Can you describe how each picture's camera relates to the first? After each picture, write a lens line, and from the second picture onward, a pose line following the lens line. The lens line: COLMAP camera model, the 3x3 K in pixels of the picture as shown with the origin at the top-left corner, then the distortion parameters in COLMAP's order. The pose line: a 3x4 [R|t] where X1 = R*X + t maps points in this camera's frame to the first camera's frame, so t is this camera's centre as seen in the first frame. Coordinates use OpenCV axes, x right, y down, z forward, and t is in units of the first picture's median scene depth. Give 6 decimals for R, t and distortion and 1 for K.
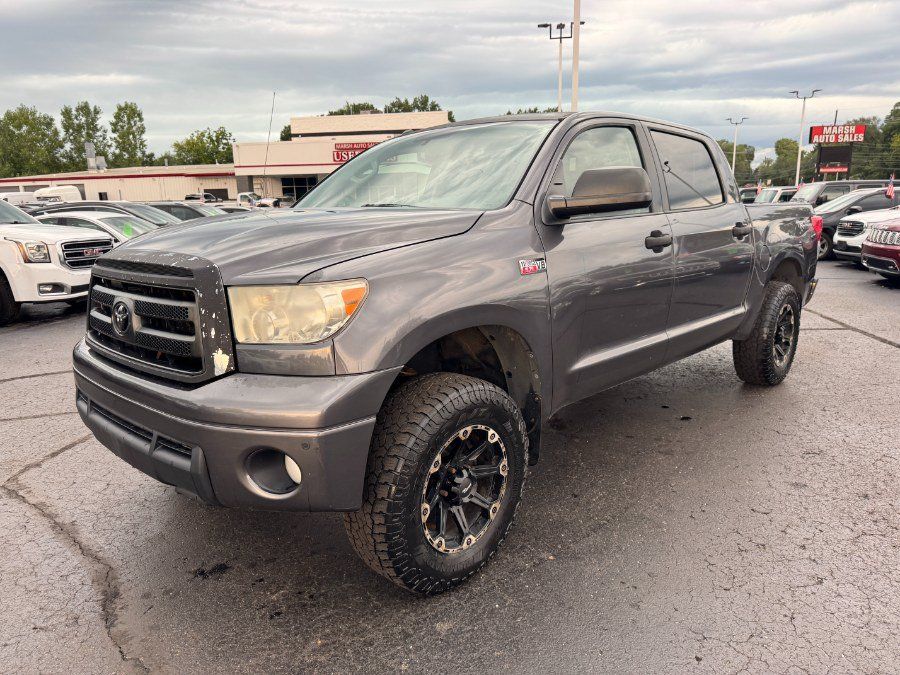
lens RADIAL K [[633.8, 0, 446.5], [0, 633.8, 334.8], [0, 0, 1]] dist [0.007084, -0.000732]
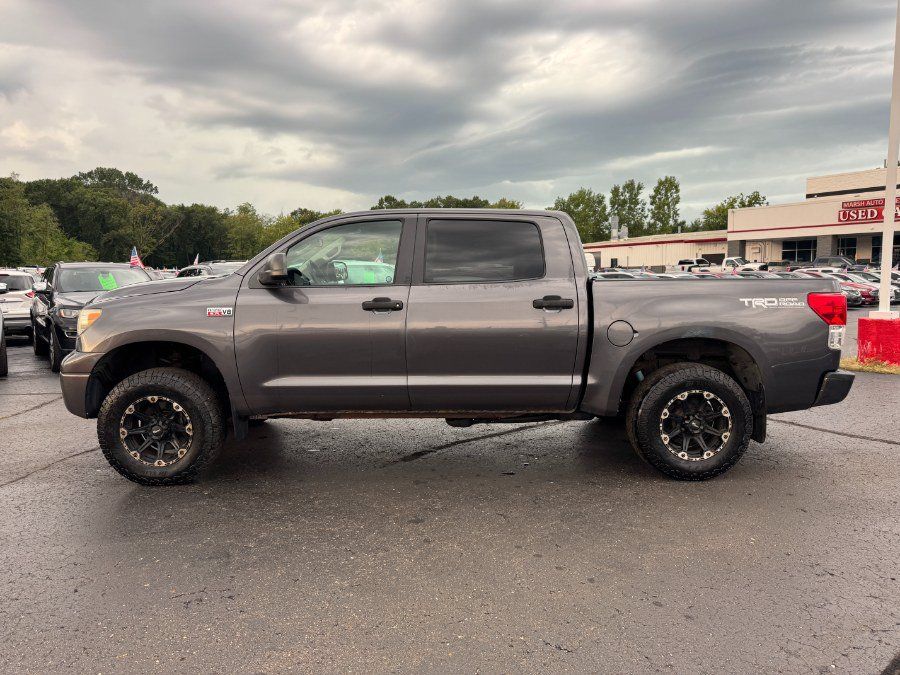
lens RADIAL K [[635.0, 0, 450.0], [0, 635.0, 337.5], [0, 0, 1]] dist [-0.023484, -0.003198]
pose [[0.713259, 0.074551, -0.696924, 1.711245], [-0.139673, 0.989502, -0.037099, -0.066301], [0.686843, 0.123803, 0.716184, 0.233631]]
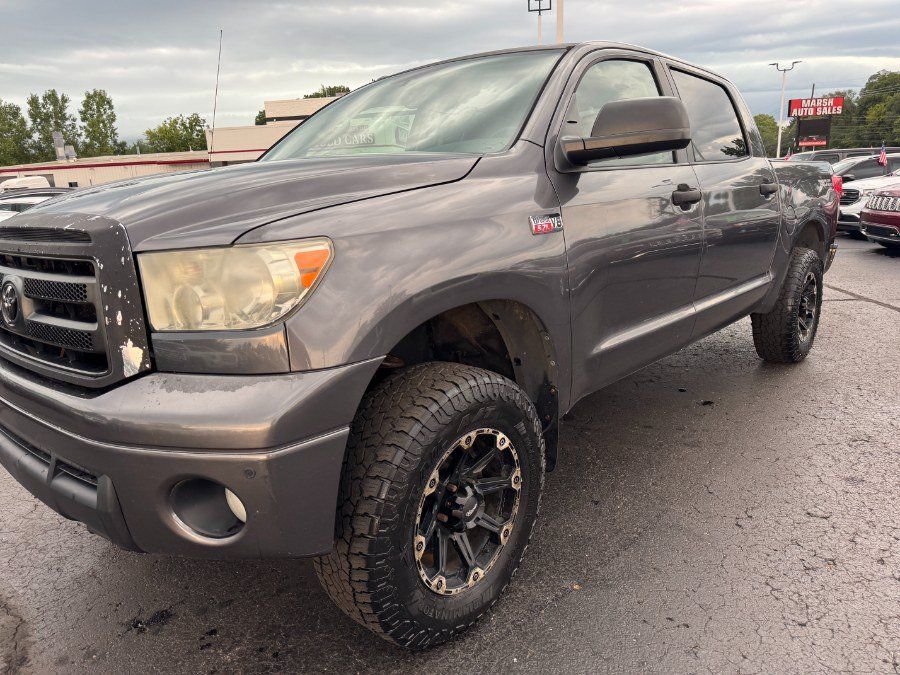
lens RADIAL K [[633.8, 0, 446.5], [0, 633.8, 334.8], [0, 0, 1]] dist [0.007084, -0.000732]
pose [[0.999279, -0.028156, 0.025482, -0.011683], [0.027503, 0.999293, 0.025632, 0.006121], [-0.026186, -0.024913, 0.999347, 0.210590]]
